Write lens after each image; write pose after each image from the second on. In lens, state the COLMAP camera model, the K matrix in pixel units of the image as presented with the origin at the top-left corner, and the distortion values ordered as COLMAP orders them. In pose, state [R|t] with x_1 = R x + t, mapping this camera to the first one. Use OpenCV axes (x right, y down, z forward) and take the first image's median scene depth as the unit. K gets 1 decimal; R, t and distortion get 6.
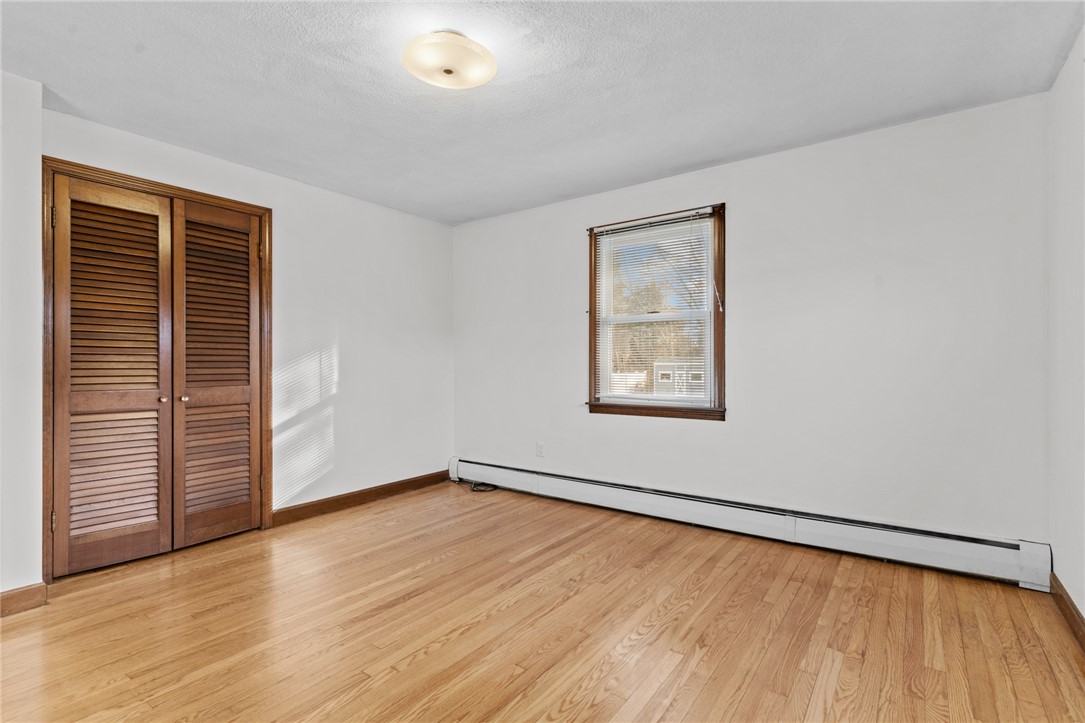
lens RADIAL K [[509.7, 0, 542.5], [0, 509.7, 361.5], [0, 0, 1]] dist [0.001167, 0.000253]
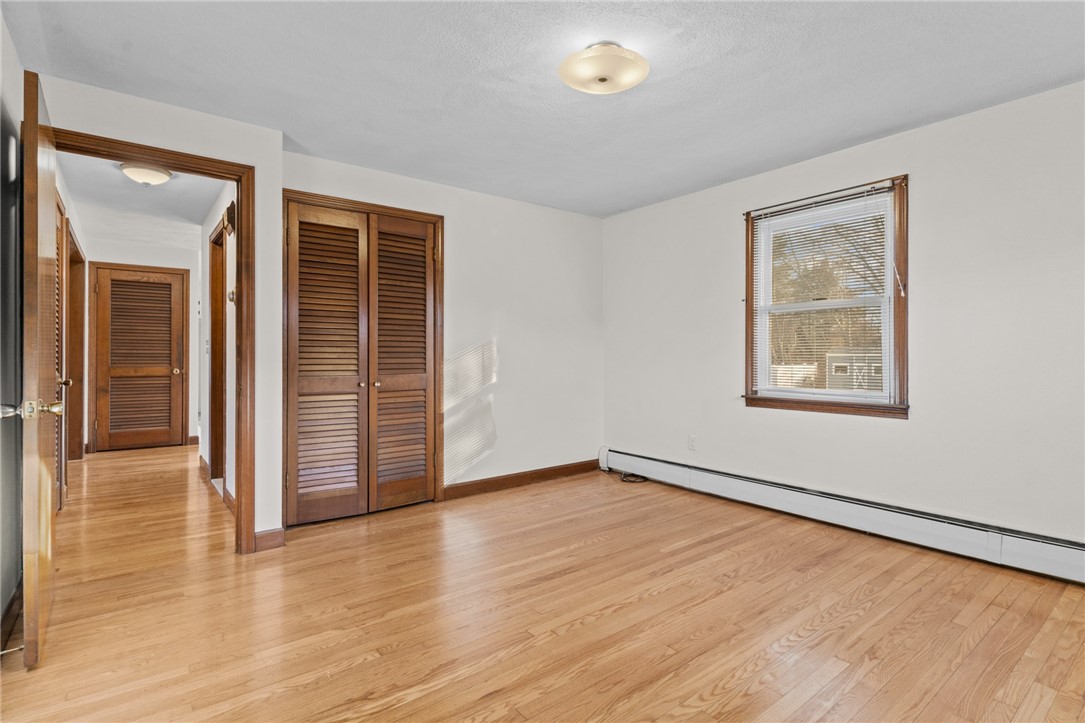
lens RADIAL K [[525.8, 0, 547.8], [0, 525.8, 353.0], [0, 0, 1]] dist [0.000443, 0.000489]
pose [[0.963152, 0.000735, -0.268956, 0.000040], [-0.000356, 0.999999, 0.001456, -0.000291], [0.268956, -0.001307, 0.963151, -0.058117]]
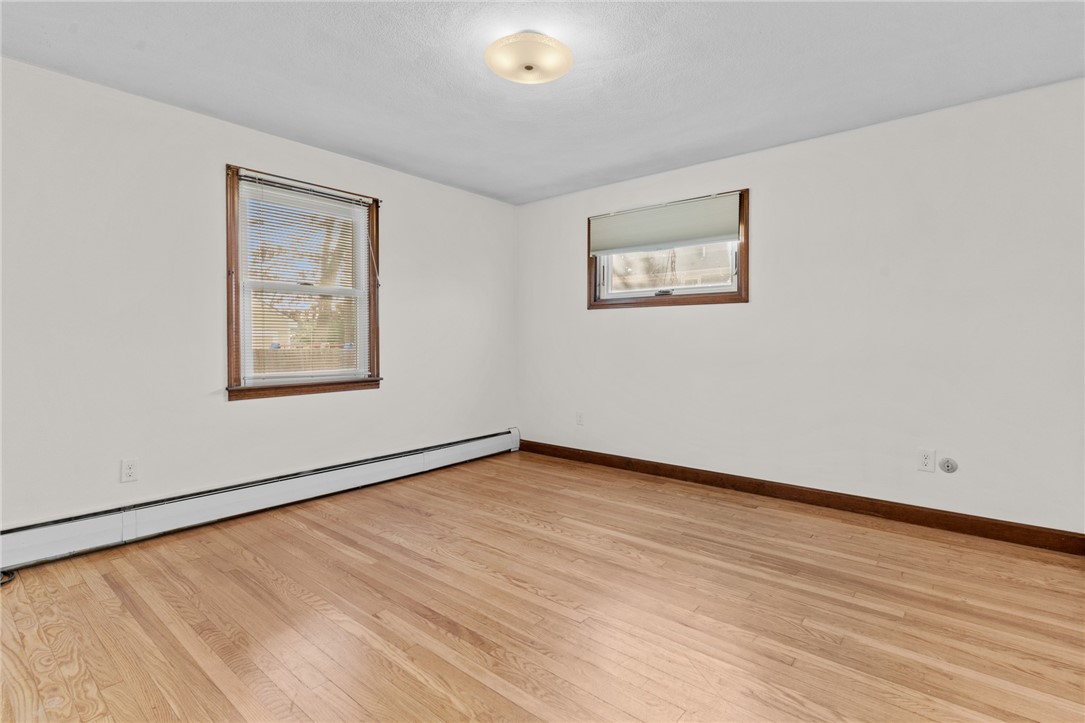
lens RADIAL K [[522.4, 0, 542.9], [0, 522.4, 340.6], [0, 0, 1]] dist [-0.000466, -0.000011]
pose [[0.066210, -0.000592, 0.997806, -0.914844], [-0.003564, 0.999993, 0.000830, 0.007759], [-0.997799, -0.003612, 0.066207, 0.633276]]
